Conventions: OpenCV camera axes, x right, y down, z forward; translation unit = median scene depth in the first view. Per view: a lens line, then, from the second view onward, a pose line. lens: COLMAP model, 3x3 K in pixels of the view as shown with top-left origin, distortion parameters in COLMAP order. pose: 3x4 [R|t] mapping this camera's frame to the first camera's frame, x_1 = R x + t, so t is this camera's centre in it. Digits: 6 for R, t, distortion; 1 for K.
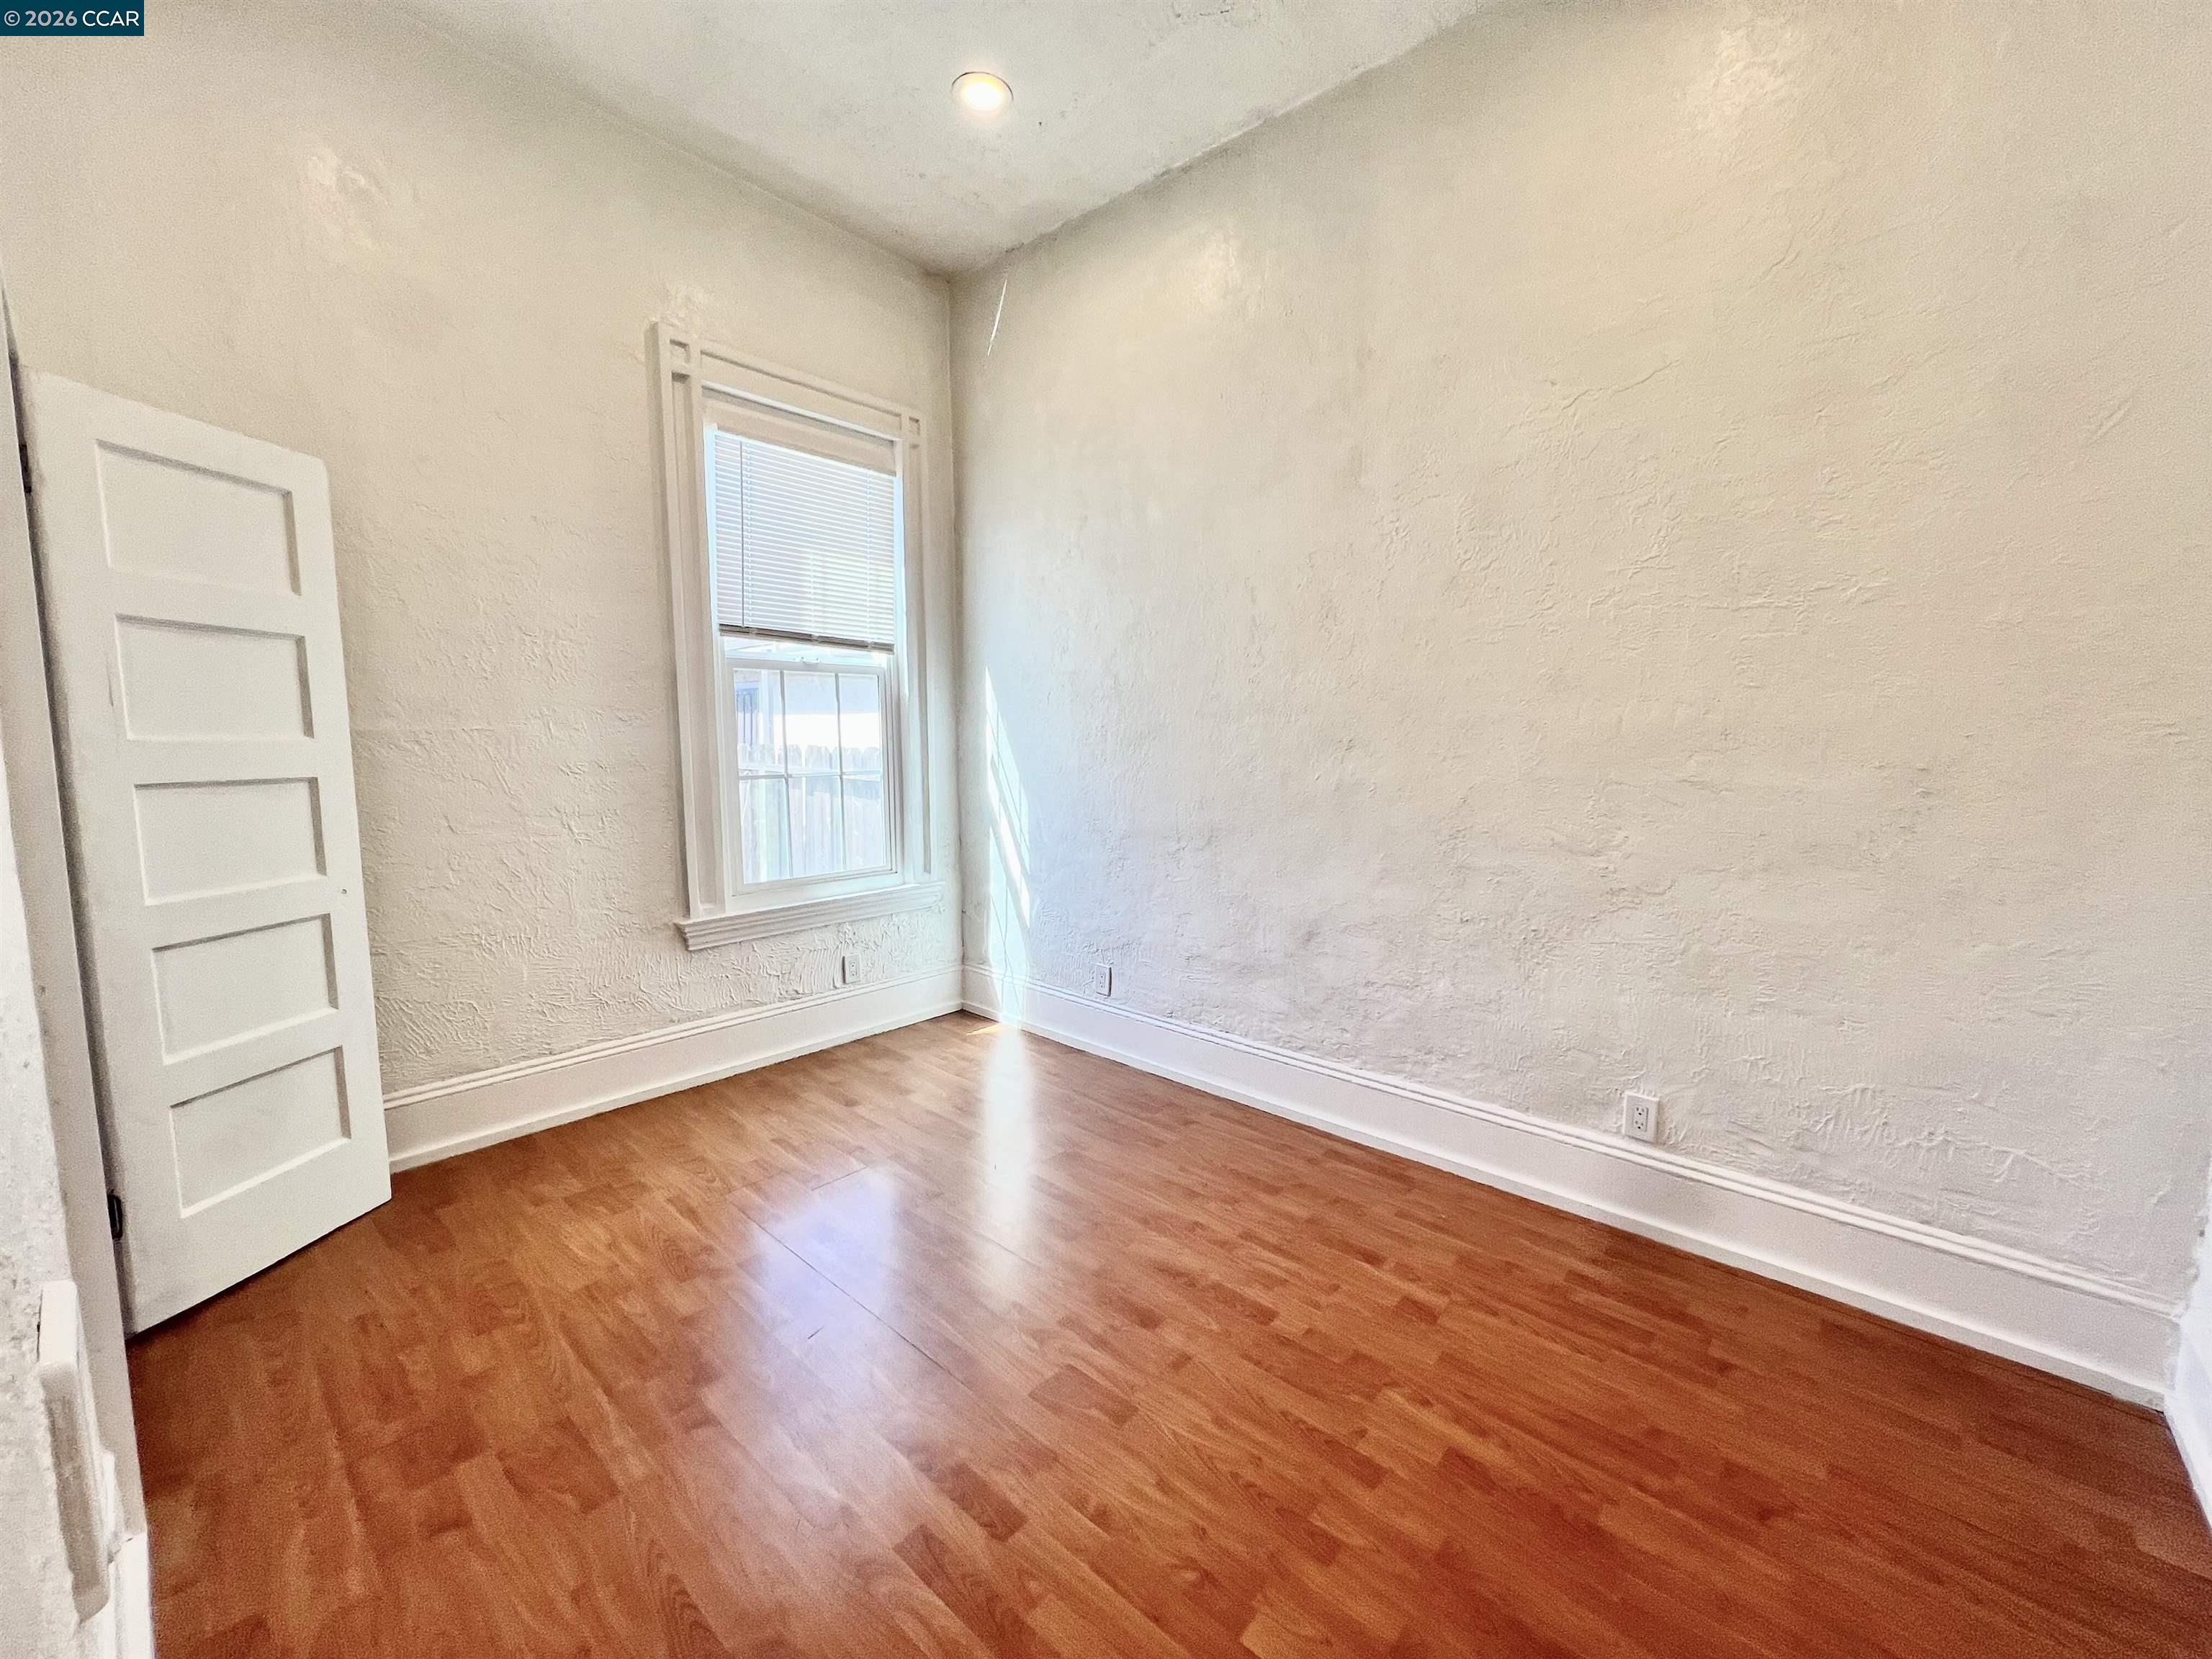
lens RADIAL K [[884.7, 0, 1107.5], [0, 884.7, 827.2], [0, 0, 1]] dist [-0.000566, -0.000037]
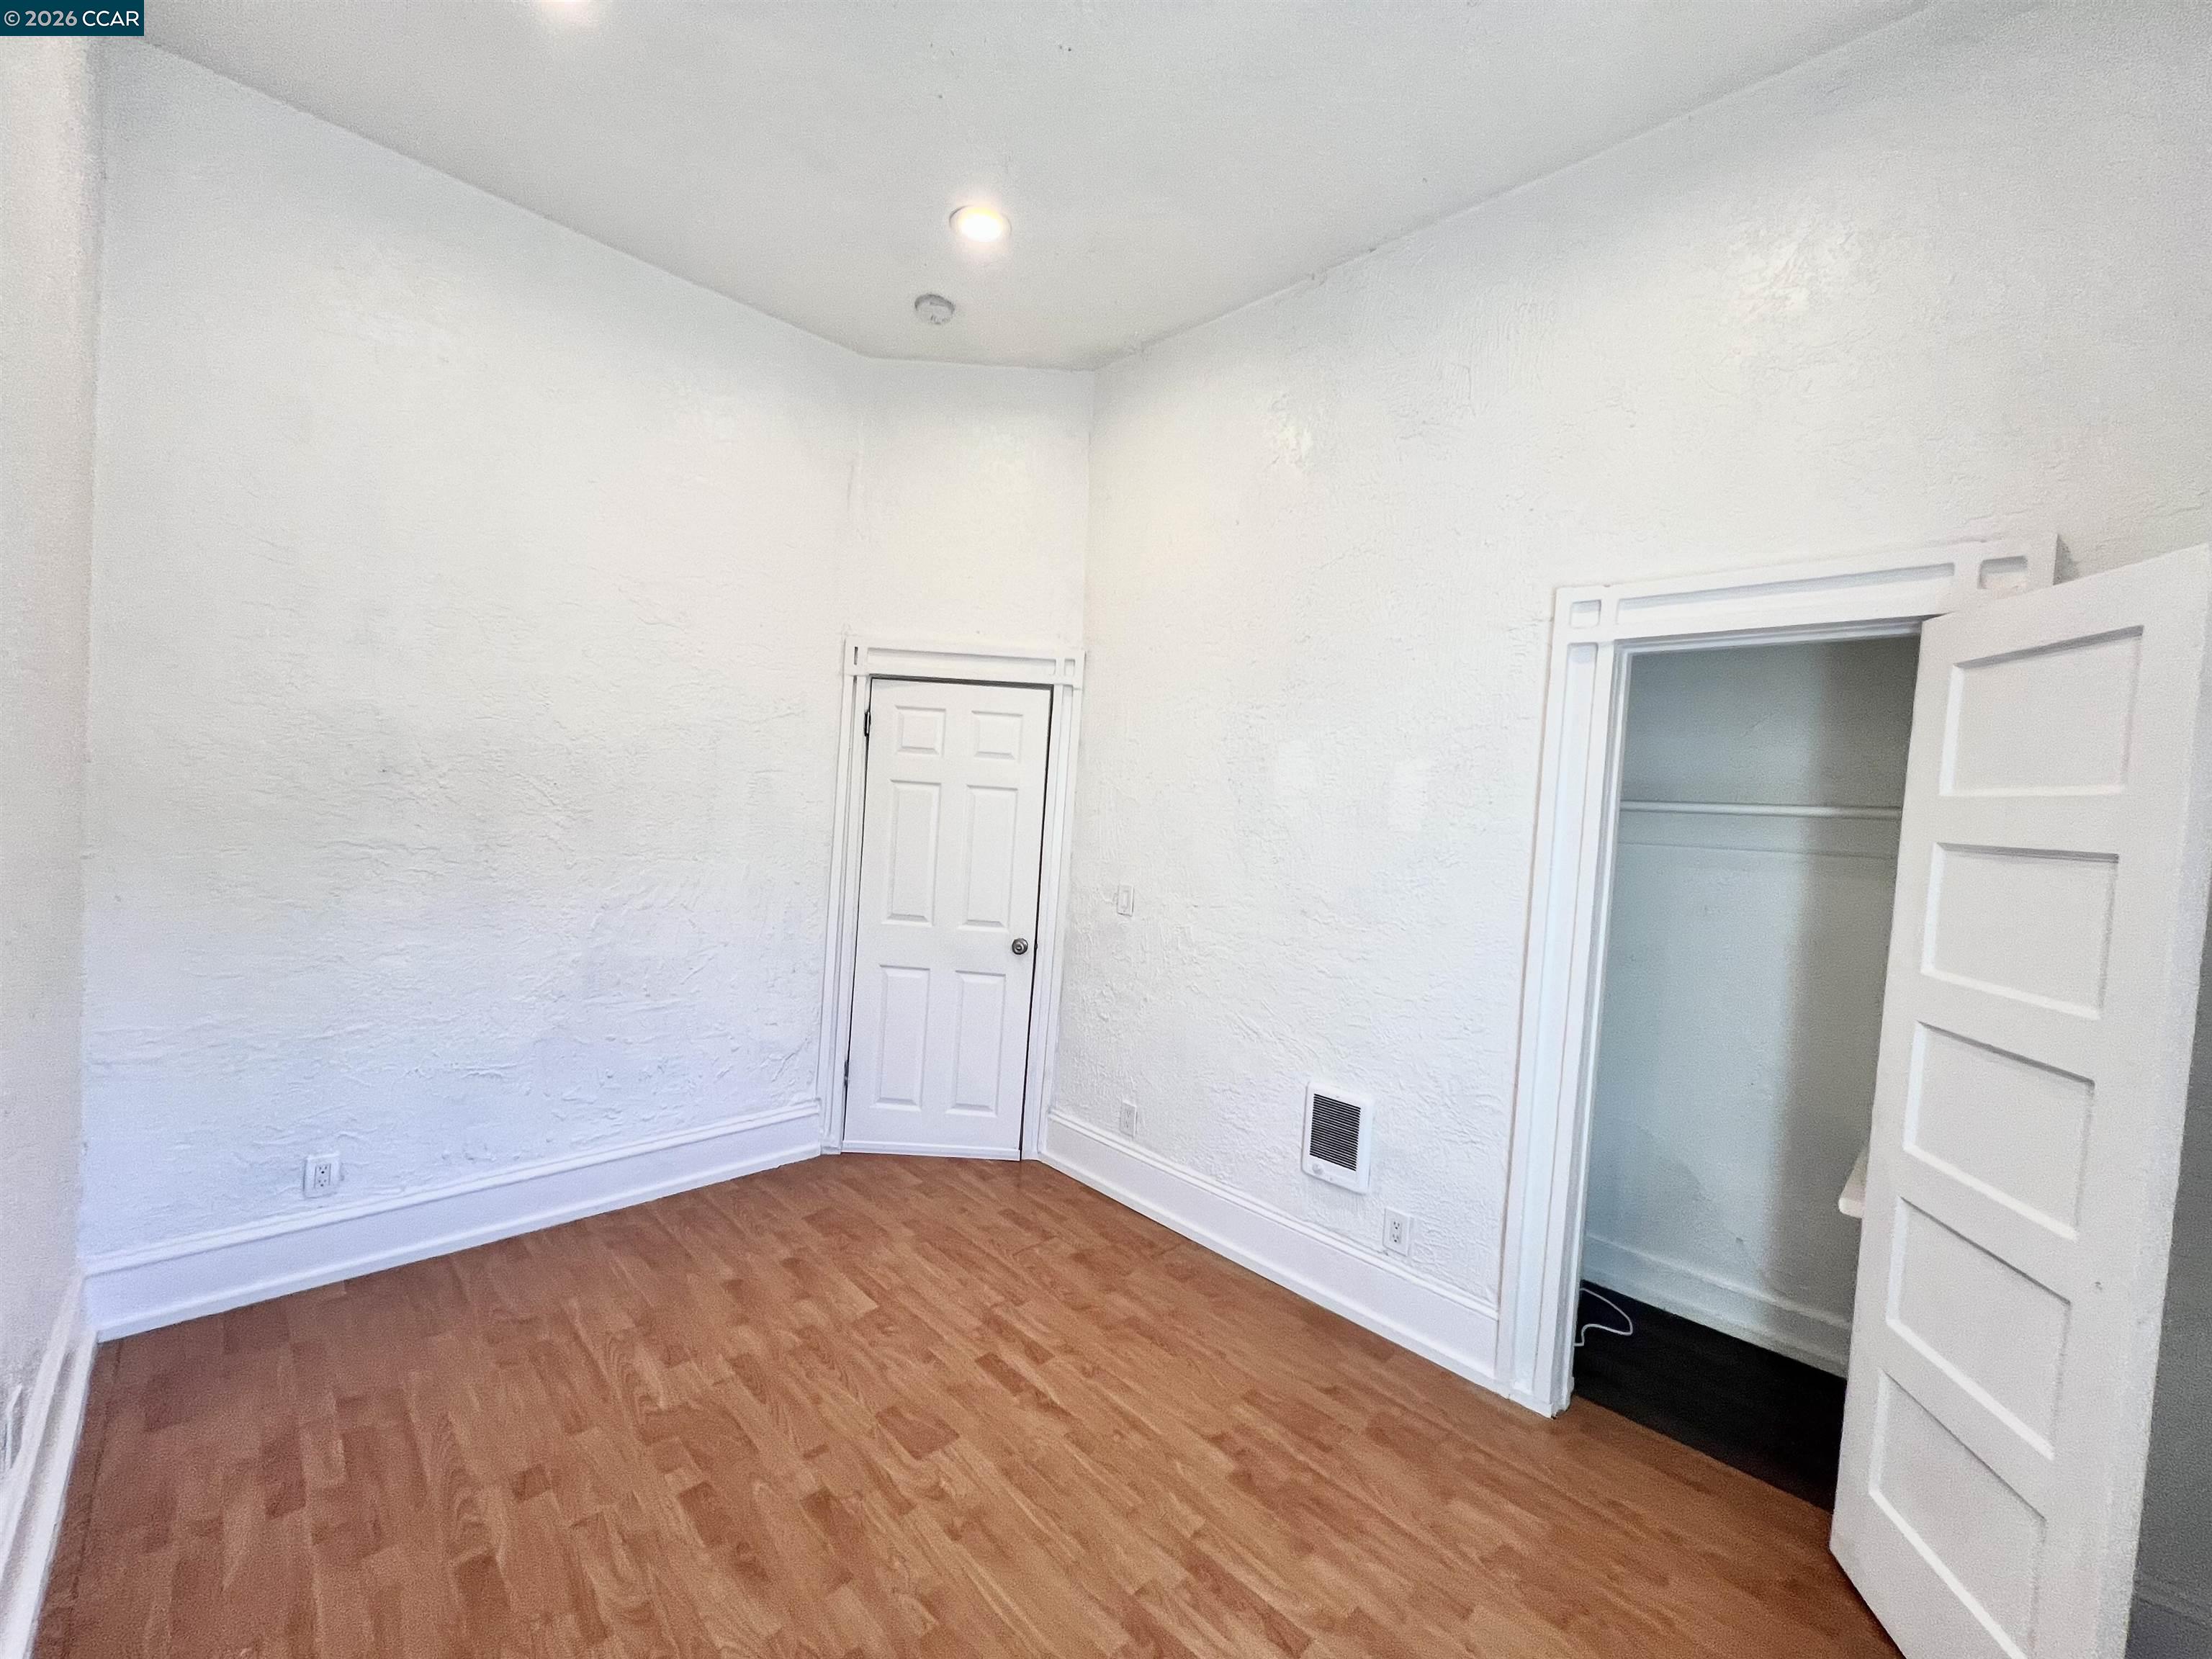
lens RADIAL K [[884.7, 0, 1104.5], [0, 884.7, 828.0], [0, 0, 1]] dist [-0.000566, -0.000037]
pose [[-0.995840, -0.067992, 0.060662, -0.293380], [-0.058936, 0.988357, 0.140276, -0.338765], [-0.069493, 0.136118, -0.988252, 2.002661]]
